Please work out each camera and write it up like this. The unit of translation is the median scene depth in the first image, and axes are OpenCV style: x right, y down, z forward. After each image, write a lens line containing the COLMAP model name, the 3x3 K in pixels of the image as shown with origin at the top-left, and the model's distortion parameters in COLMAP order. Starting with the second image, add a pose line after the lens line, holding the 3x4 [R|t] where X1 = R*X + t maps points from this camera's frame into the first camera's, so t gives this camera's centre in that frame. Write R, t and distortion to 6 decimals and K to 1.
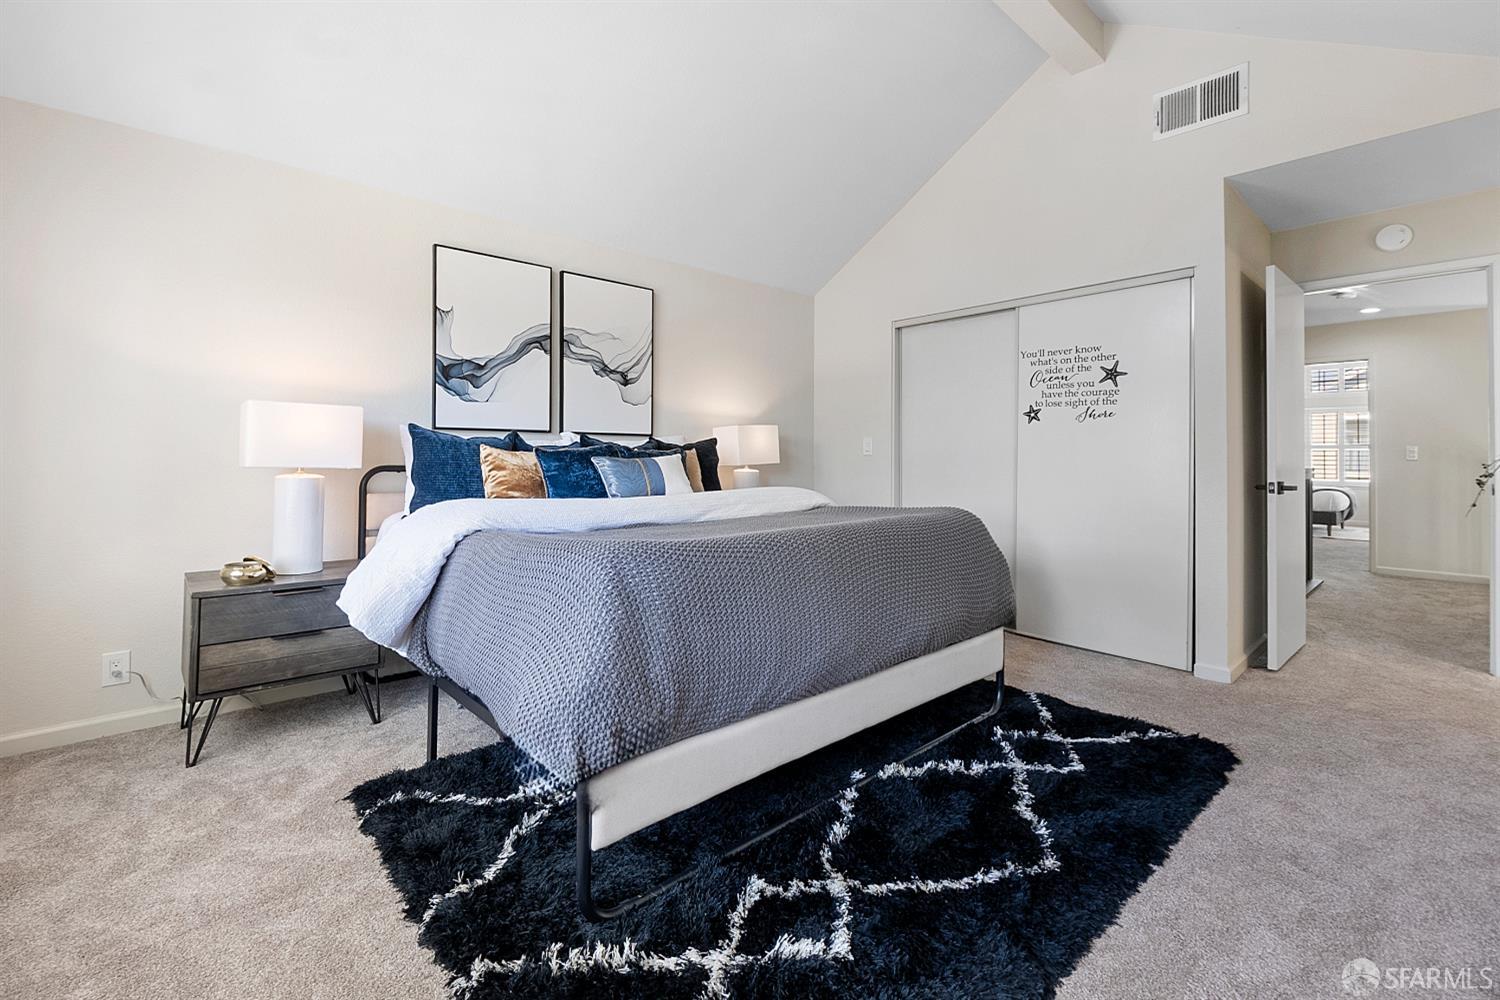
lens RADIAL K [[662.9, 0, 756.3], [0, 662.9, 435.7], [0, 0, 1]] dist [-0.003128, 0.000108]
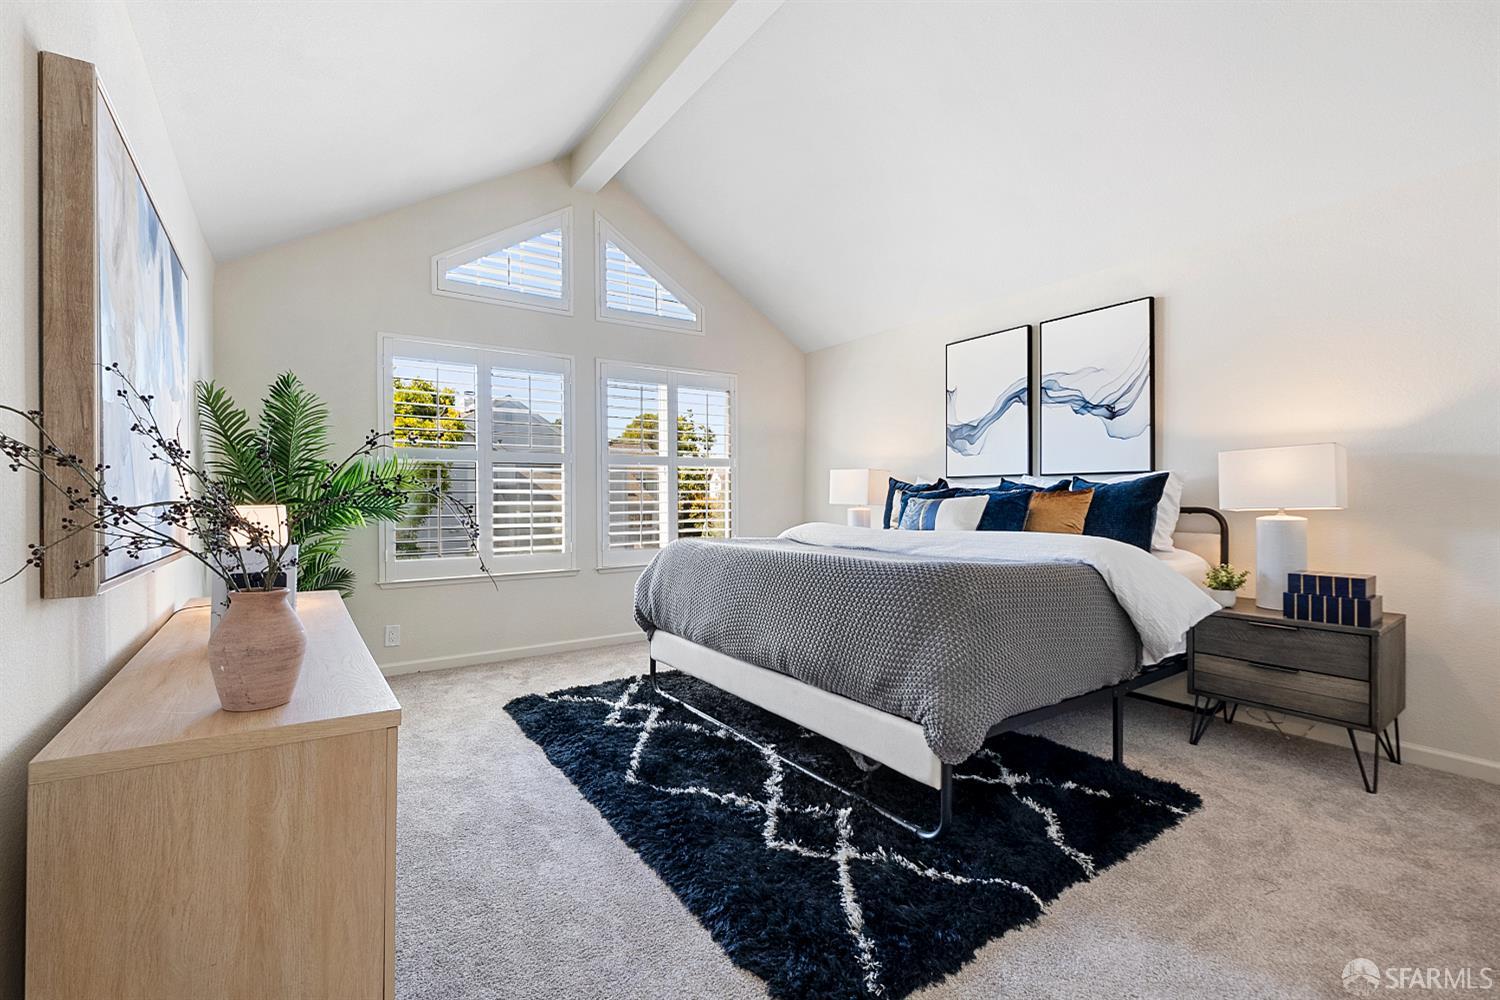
lens RADIAL K [[637.1, 0, 734.4], [0, 637.1, 514.8], [0, 0, 1]] dist [-0.003311, -0.000501]
pose [[-0.147541, 0.028816, -0.988636, 0.829259], [0.039618, 0.998945, 0.023204, 0.017080], [0.988262, -0.035745, -0.148527, 0.675806]]
